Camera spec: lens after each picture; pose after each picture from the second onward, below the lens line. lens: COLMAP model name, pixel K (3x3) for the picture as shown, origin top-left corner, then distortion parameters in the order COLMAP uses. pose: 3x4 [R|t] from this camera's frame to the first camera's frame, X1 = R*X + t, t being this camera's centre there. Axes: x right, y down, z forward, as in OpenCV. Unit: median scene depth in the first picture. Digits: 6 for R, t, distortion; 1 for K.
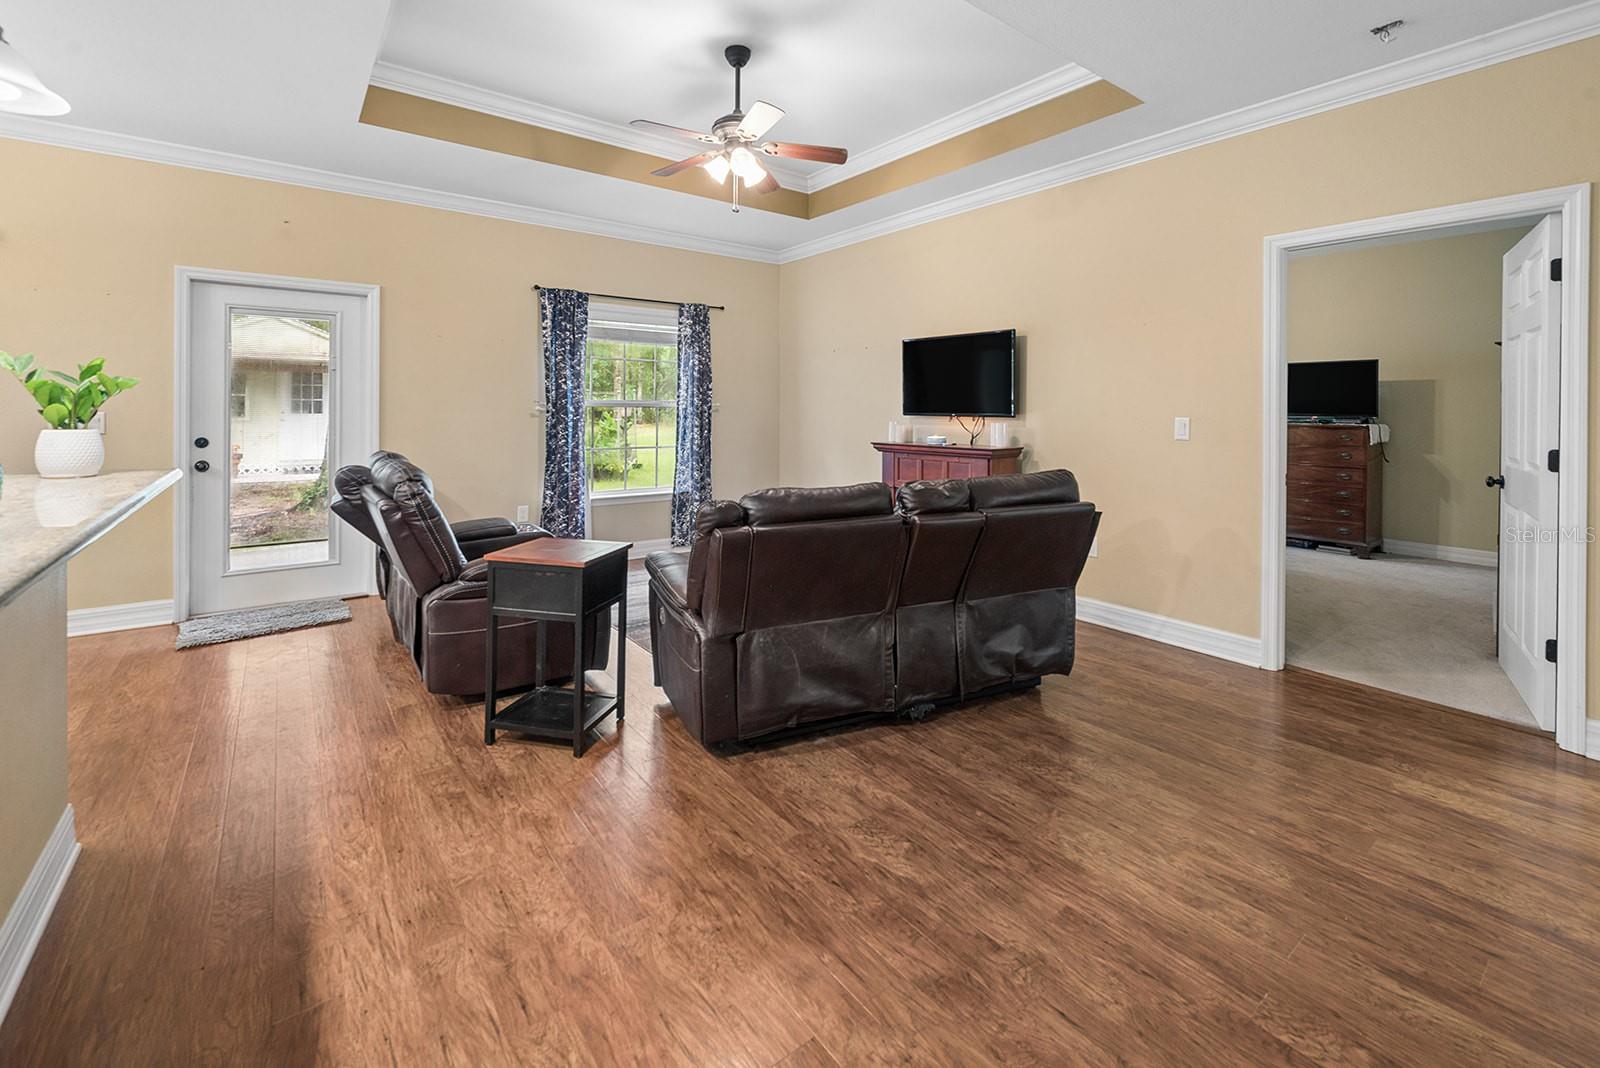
lens RADIAL K [[674.2, 0, 806.1], [0, 674.2, 502.6], [0, 0, 1]] dist [-0.002021, -0.000380]
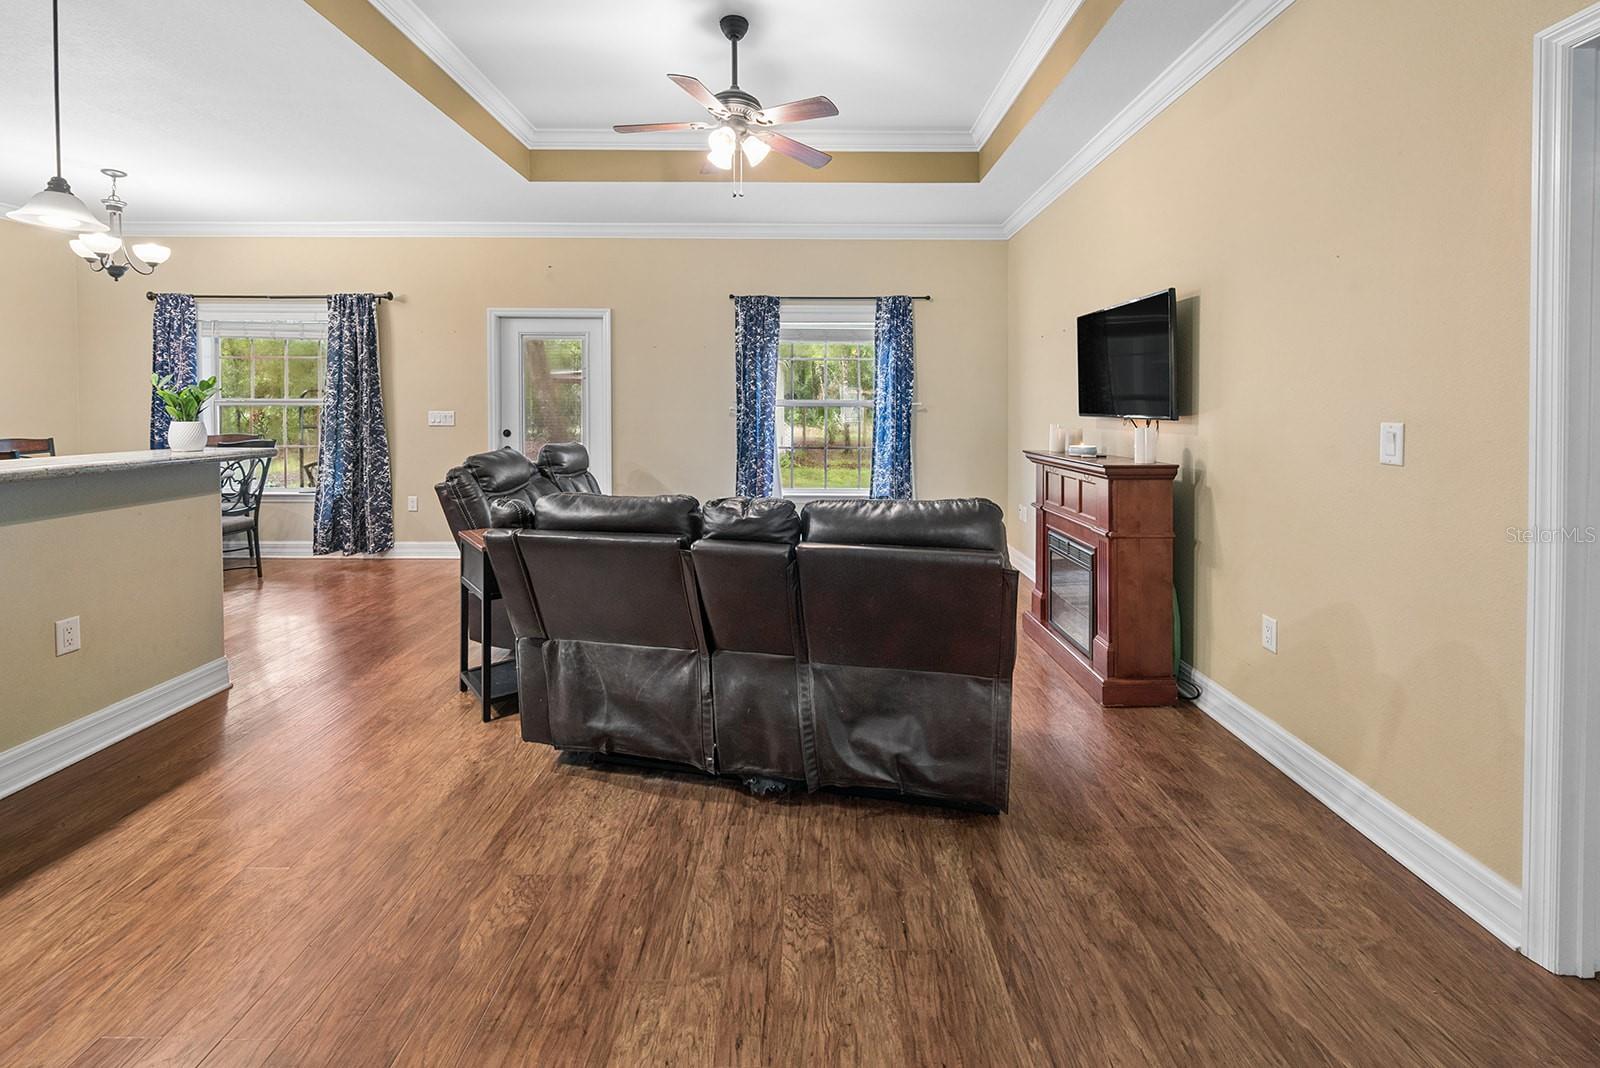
lens RADIAL K [[674.2, 0, 806.1], [0, 674.2, 502.6], [0, 0, 1]] dist [-0.002021, -0.000380]
pose [[0.794459, 0.081720, -0.601795, 0.642868], [-0.081888, 0.996271, 0.027183, -0.049914], [0.601772, 0.027684, 0.798188, 0.373809]]
